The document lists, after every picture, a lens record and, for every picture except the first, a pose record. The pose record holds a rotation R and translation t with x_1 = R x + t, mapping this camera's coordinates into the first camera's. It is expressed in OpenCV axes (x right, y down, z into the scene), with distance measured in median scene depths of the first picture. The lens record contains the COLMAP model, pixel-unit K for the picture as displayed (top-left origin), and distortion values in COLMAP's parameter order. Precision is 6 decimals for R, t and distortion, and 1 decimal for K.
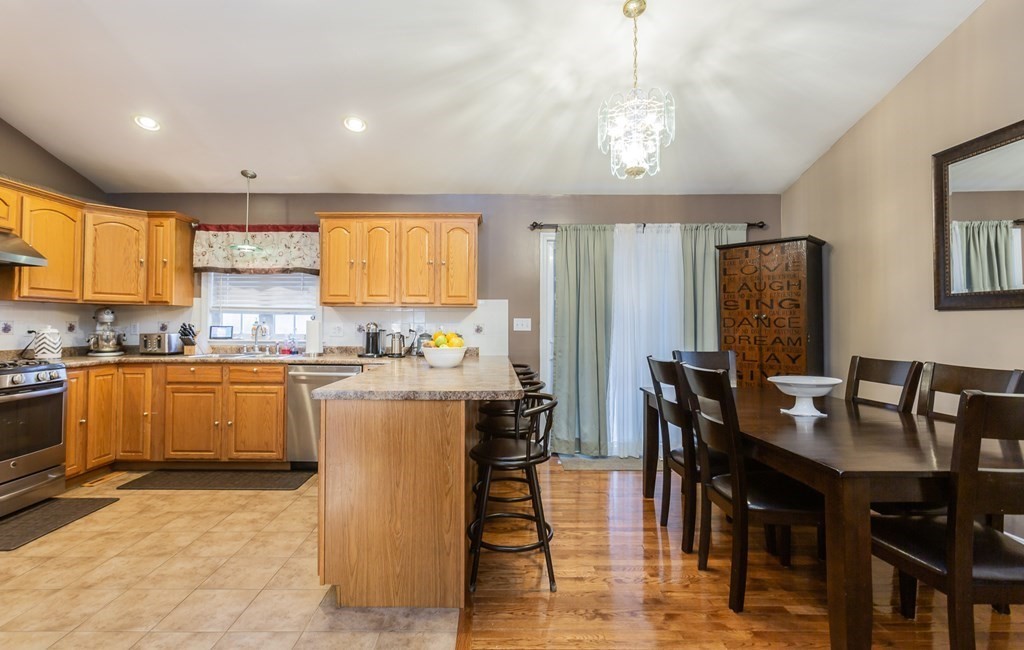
lens RADIAL K [[483.7, 0, 491.7], [0, 483.7, 318.3], [0, 0, 1]] dist [-0.000334, 0.003095]
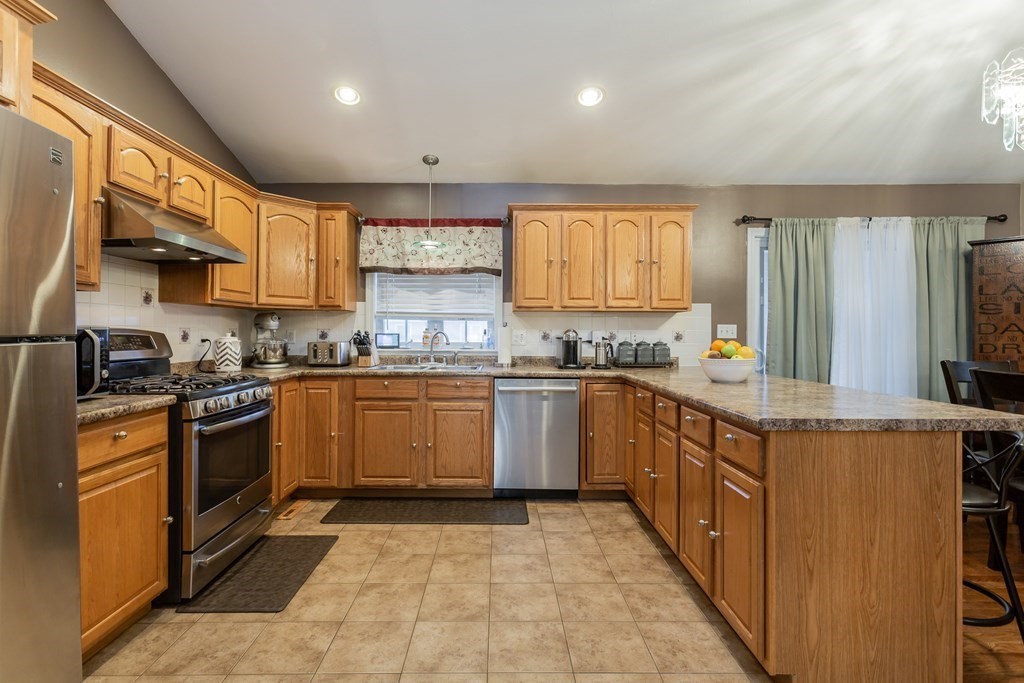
lens RADIAL K [[481.4, 0, 502.6], [0, 481.4, 334.0], [0, 0, 1]] dist [-0.003267, 0.003860]
pose [[0.999994, -0.001103, 0.003336, -0.407830], [0.001047, 0.999860, 0.016691, 0.002568], [-0.003354, -0.016687, 0.999855, 0.135352]]
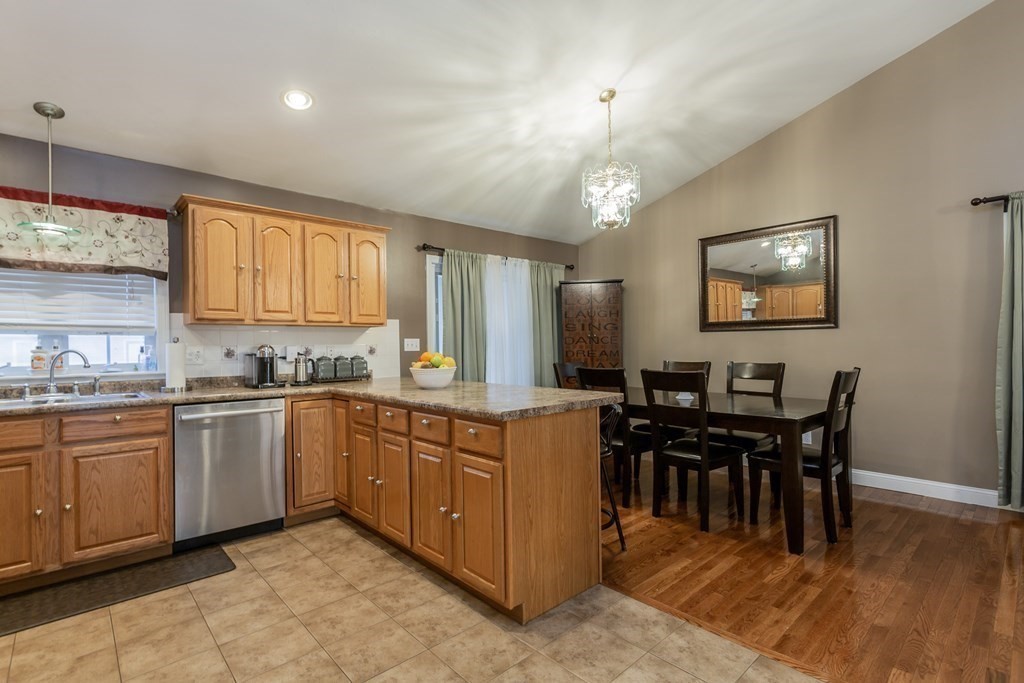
lens RADIAL K [[481.4, 0, 509.0], [0, 481.4, 346.1], [0, 0, 1]] dist [-0.003267, 0.003860]
pose [[0.741857, -0.016657, 0.670351, -0.525832], [0.008370, 0.999844, 0.015581, 0.002060], [-0.670506, -0.005948, 0.741880, 0.149425]]
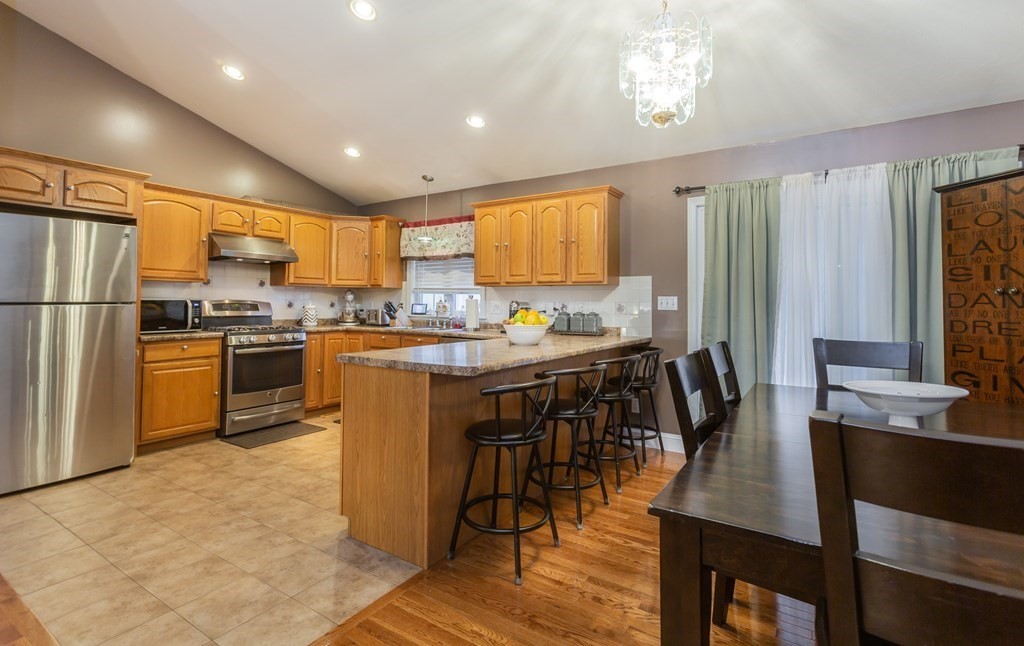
lens RADIAL K [[483.7, 0, 508.2], [0, 483.7, 292.5], [0, 0, 1]] dist [-0.000334, 0.003095]
pose [[0.836541, -0.009583, -0.547821, 0.354358], [0.003036, 0.999913, -0.012856, 0.004375], [0.547896, 0.009091, 0.836497, 0.109737]]
